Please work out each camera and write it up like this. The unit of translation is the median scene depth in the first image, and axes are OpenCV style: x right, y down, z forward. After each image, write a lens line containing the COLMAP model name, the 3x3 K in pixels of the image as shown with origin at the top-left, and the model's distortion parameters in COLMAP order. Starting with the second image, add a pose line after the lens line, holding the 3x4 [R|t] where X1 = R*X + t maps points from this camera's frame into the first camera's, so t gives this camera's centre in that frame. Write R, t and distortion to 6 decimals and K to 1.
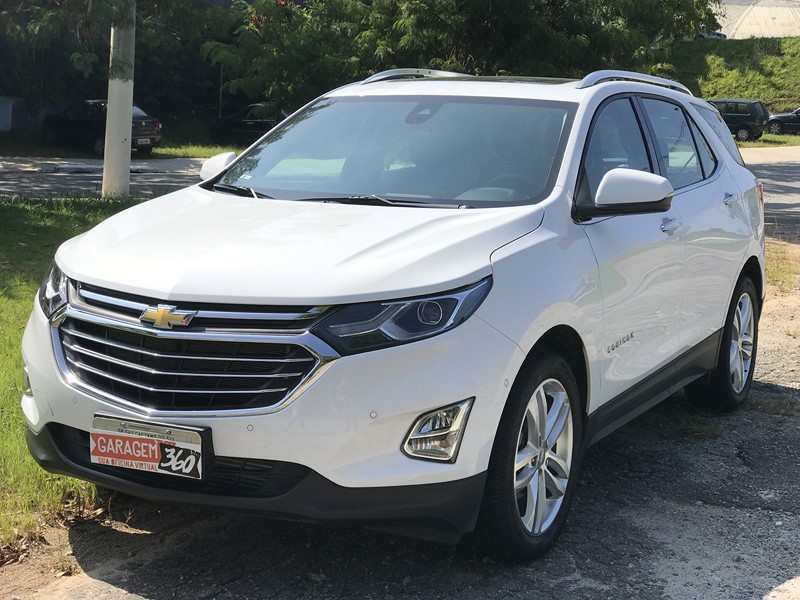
lens RADIAL K [[1320.5, 0, 400.0], [0, 1320.5, 300.0], [0, 0, 1]] dist [0.006669, 0.299668]
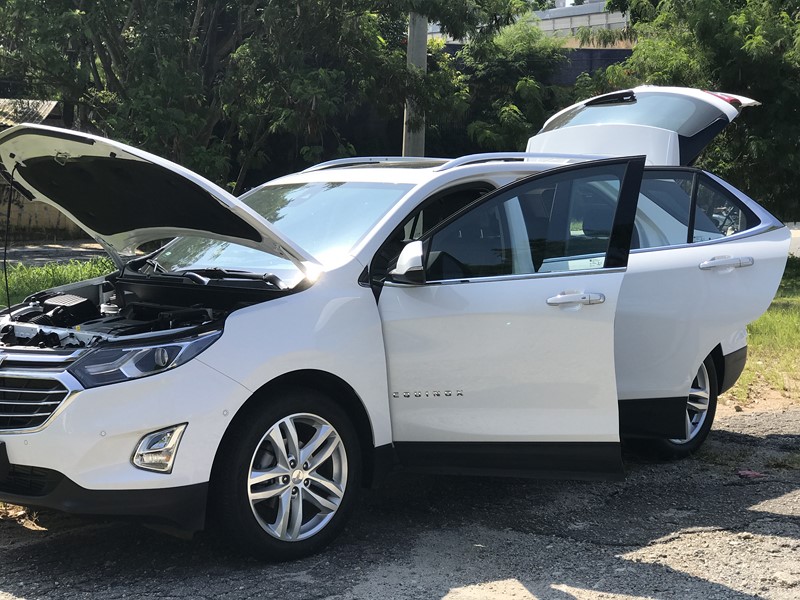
lens RADIAL K [[1320.5, 0, 400.0], [0, 1320.5, 300.0], [0, 0, 1]] dist [0.006669, 0.299668]
pose [[0.946219, -0.013287, -0.323254, 0.667206], [-0.004033, 0.998594, -0.052851, 0.021764], [0.323502, 0.051312, 0.944835, -0.150921]]
